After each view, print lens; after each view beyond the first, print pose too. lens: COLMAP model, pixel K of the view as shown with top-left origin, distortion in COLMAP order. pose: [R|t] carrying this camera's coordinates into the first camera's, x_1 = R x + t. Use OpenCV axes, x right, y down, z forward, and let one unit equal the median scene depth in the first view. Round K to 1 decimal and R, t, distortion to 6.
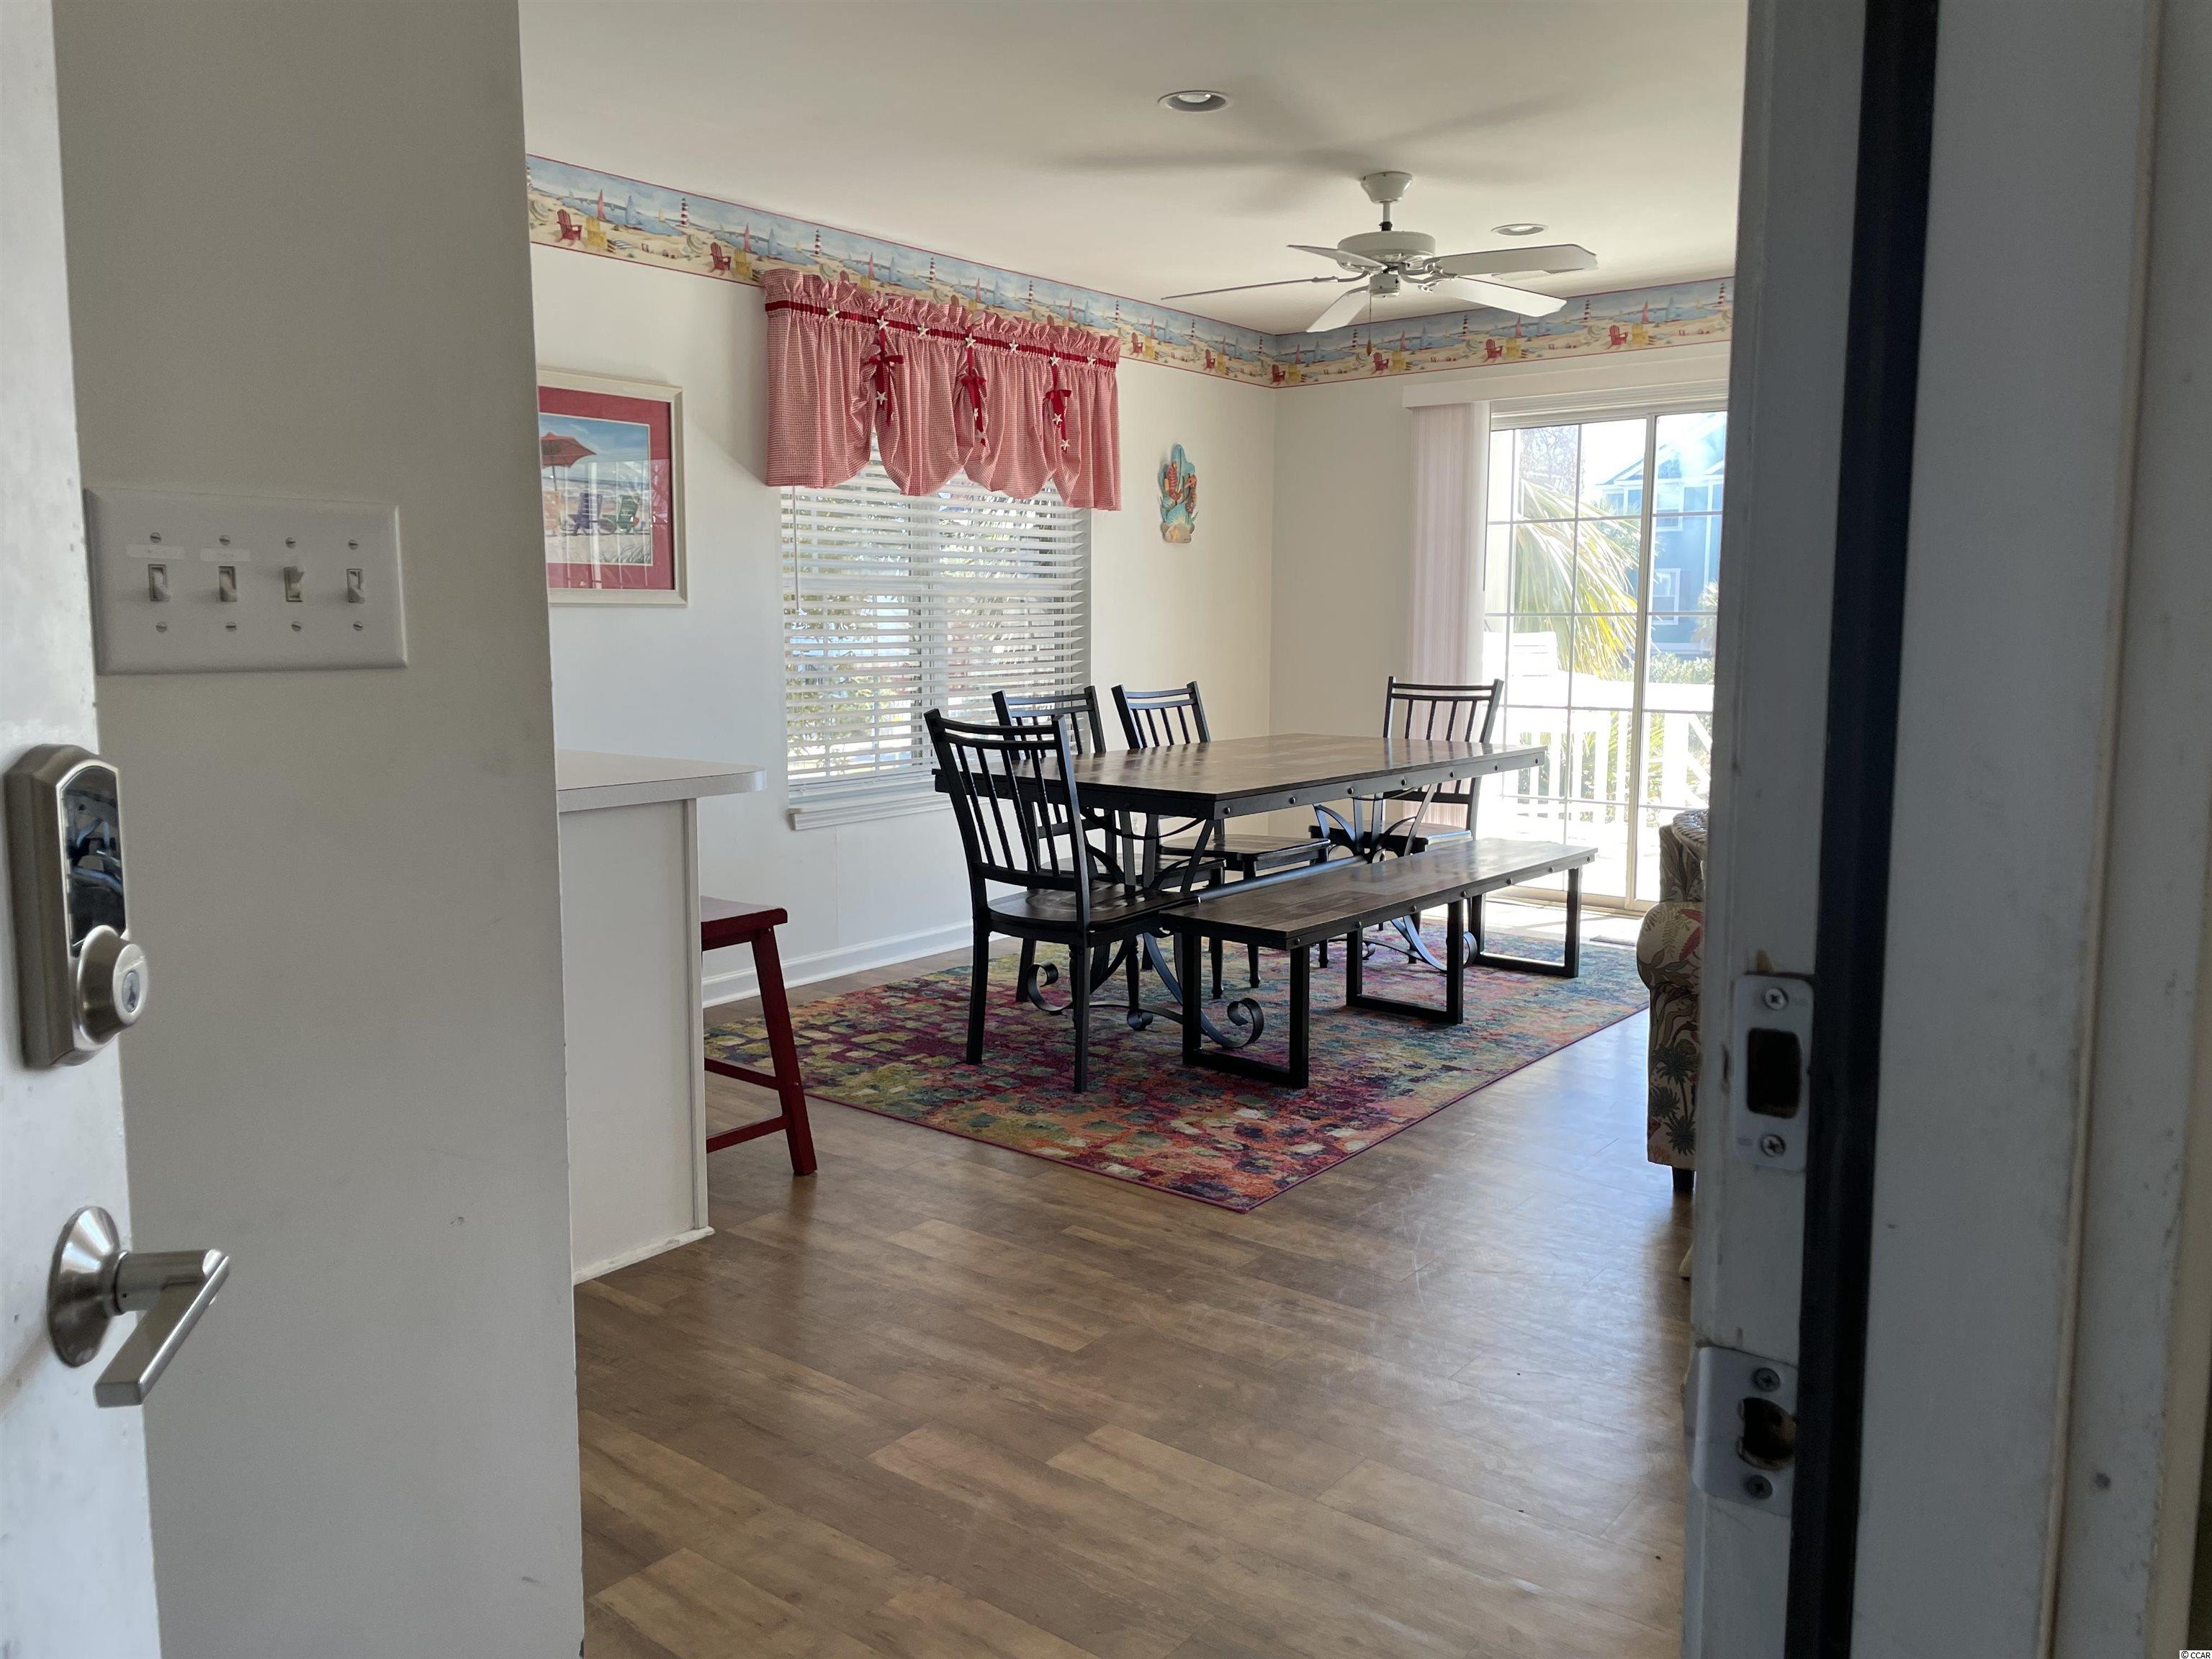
lens RADIAL K [[1668.3, 0, 1112.8], [0, 1668.3, 823.8], [0, 0, 1]] dist [0.092361, -0.120379]
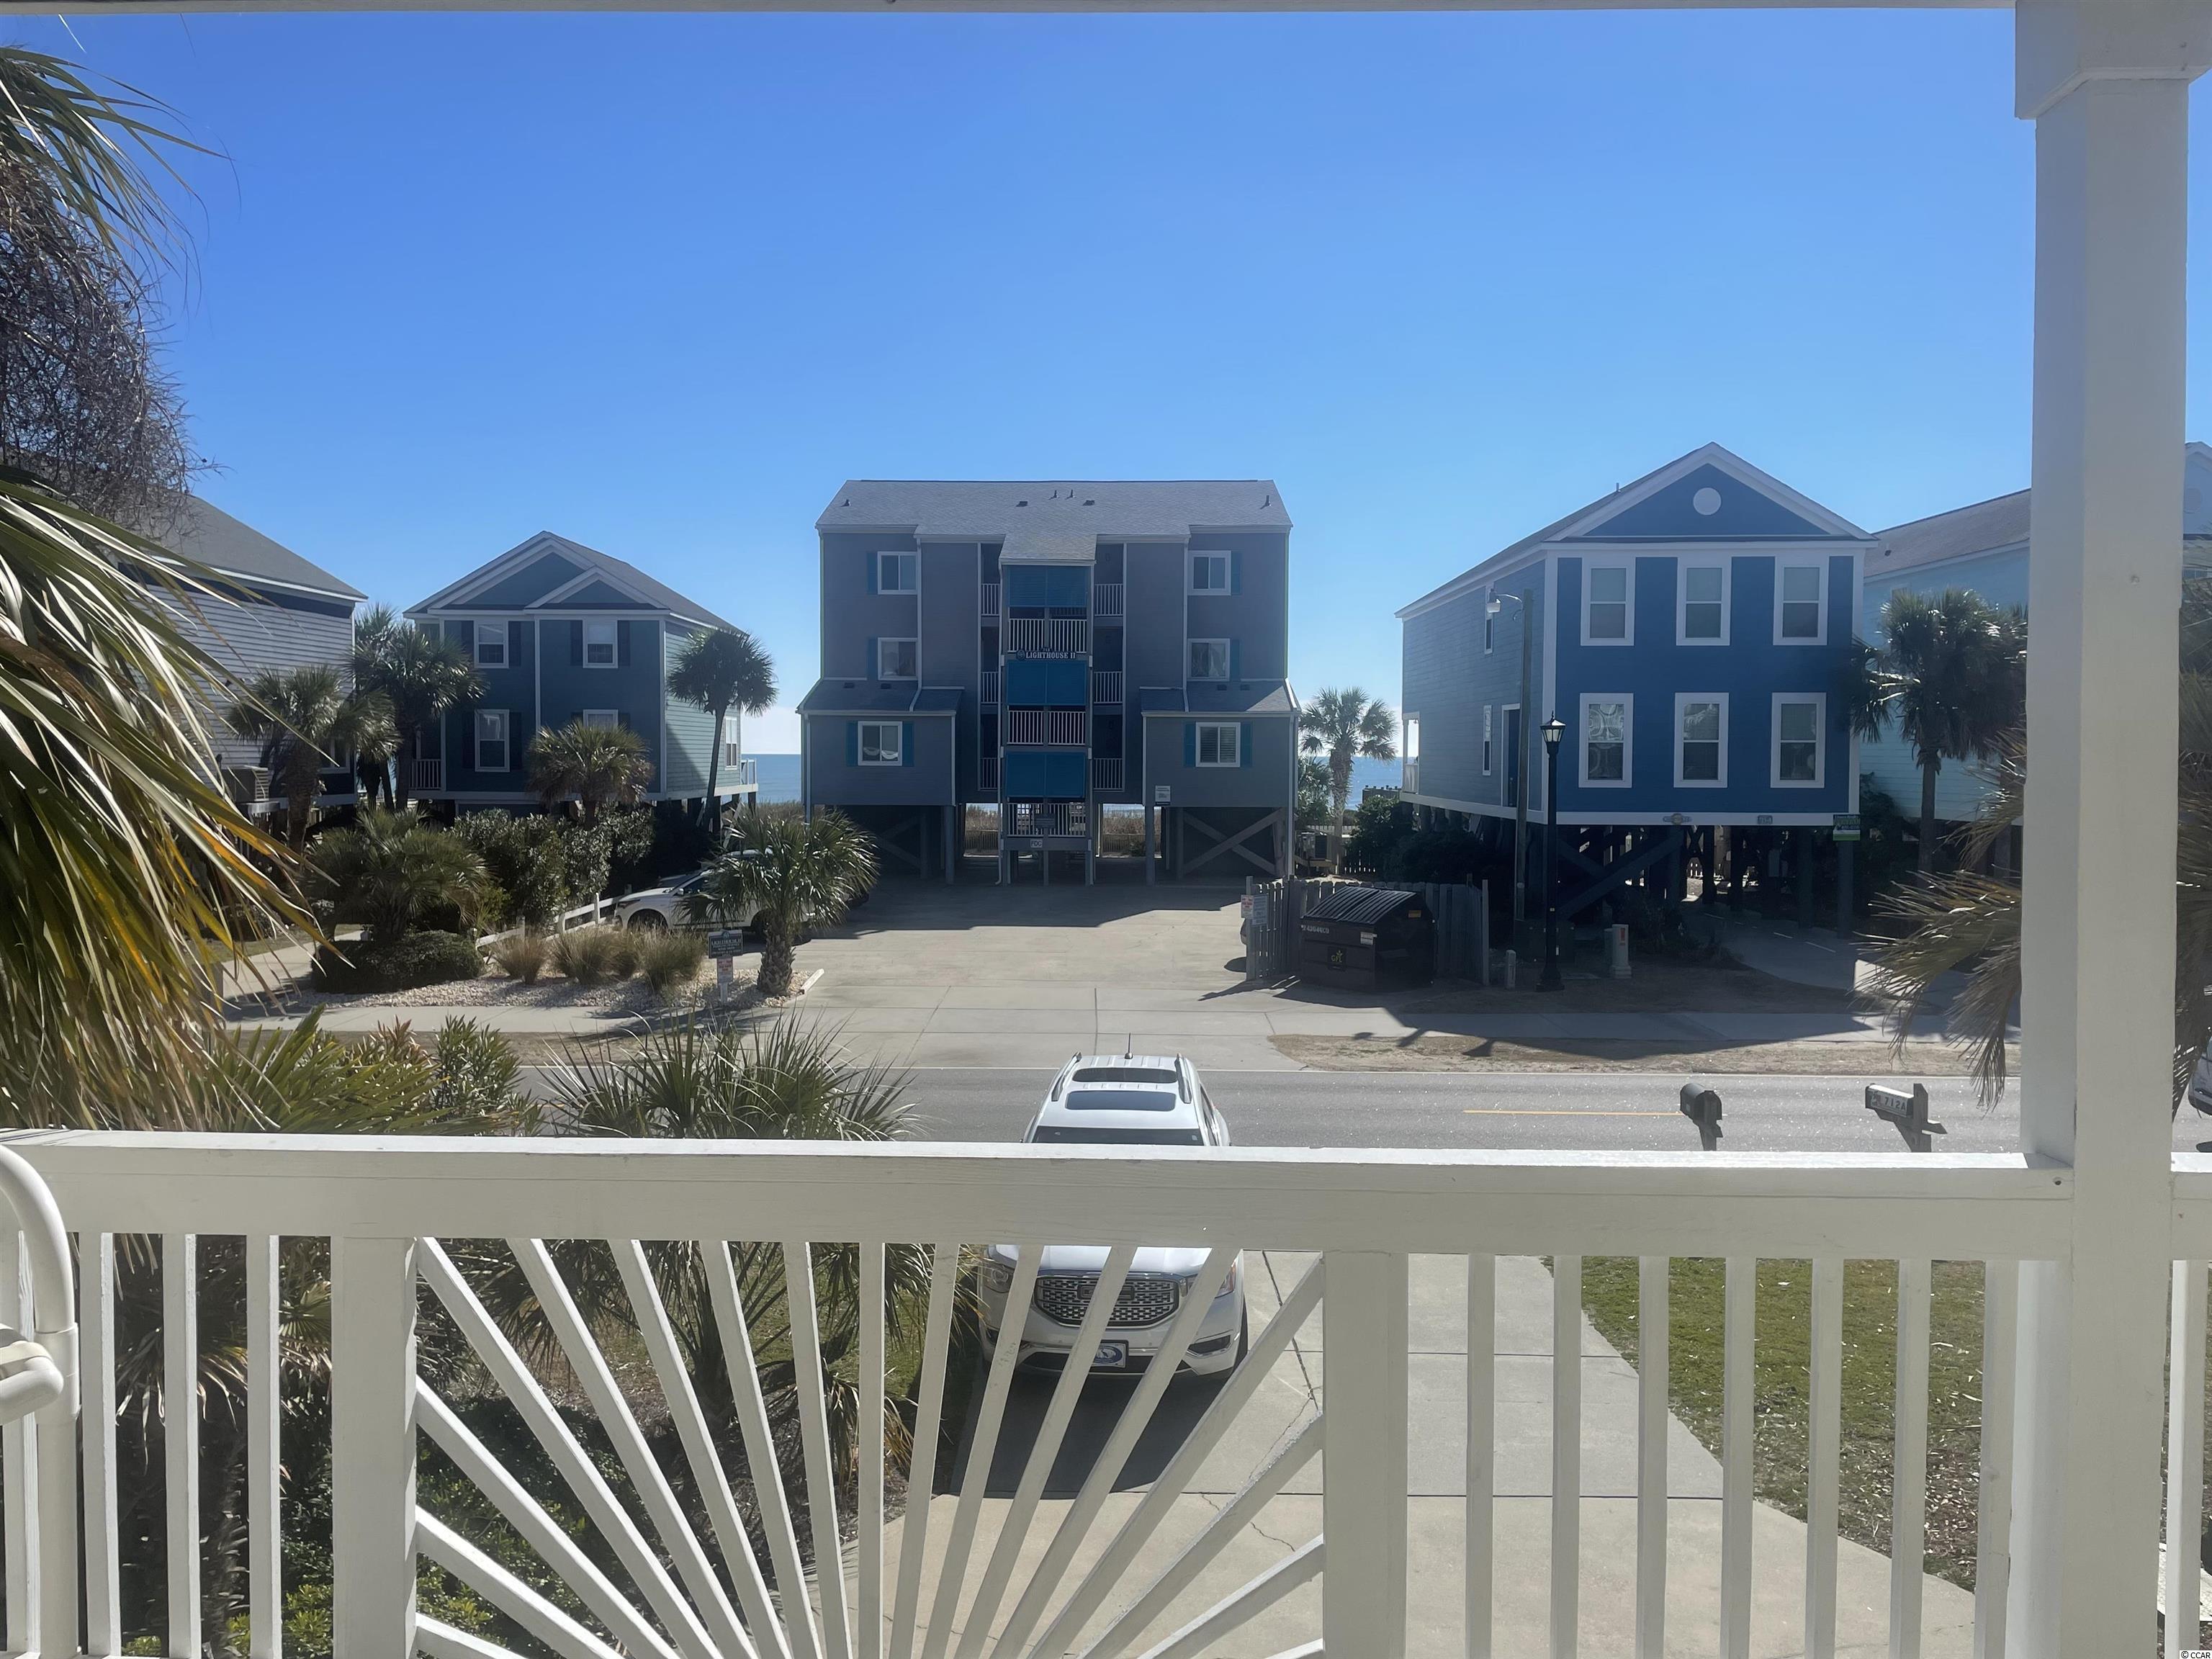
lens RADIAL K [[1668.3, 0, 1075.6], [0, 1668.3, 814.9], [0, 0, 1]] dist [0.092361, -0.120379]
pose [[0.801083, -0.019111, 0.598248, 0.387417], [0.070610, 0.995528, -0.062748, -0.171576], [-0.594374, 0.092509, 0.798850, 1.055302]]
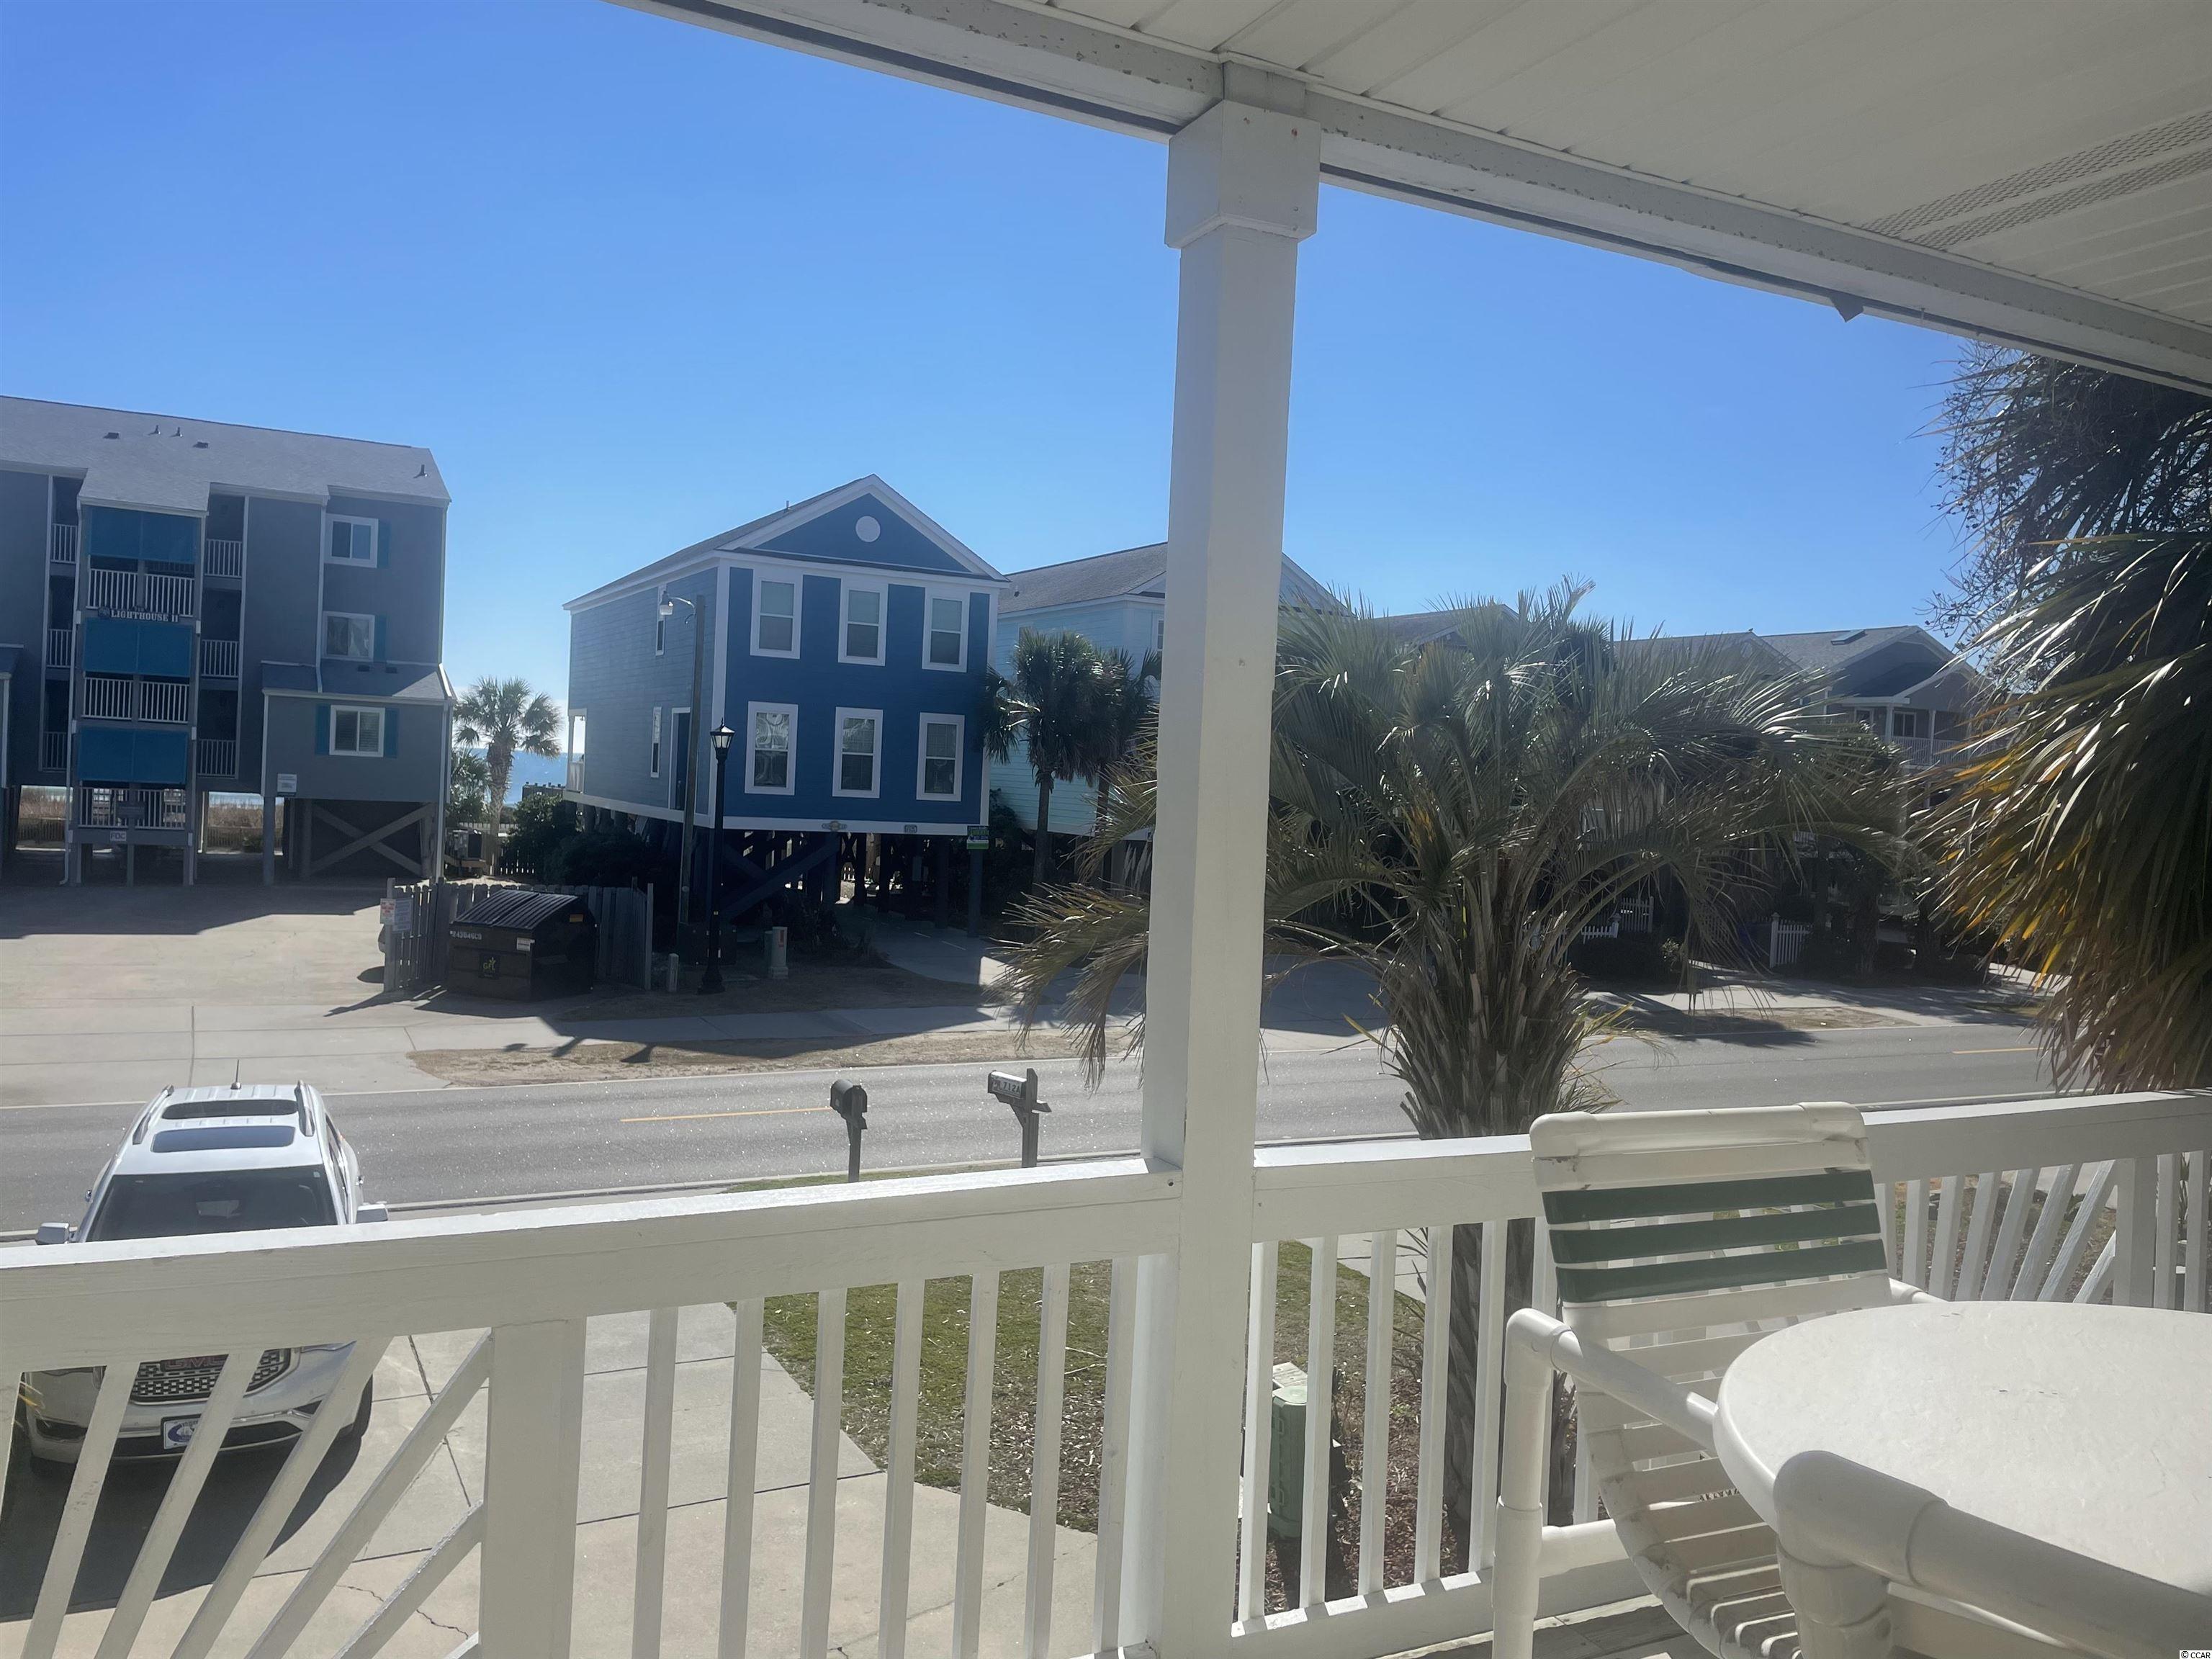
lens RADIAL K [[1668.3, 0, 1098.5], [0, 1668.3, 816.6], [0, 0, 1]] dist [0.092361, -0.120379]
pose [[0.416101, -0.000736, 0.909318, 0.390488], [0.063451, 0.997586, -0.028227, -0.179999], [-0.907102, 0.069442, 0.415143, 1.066460]]
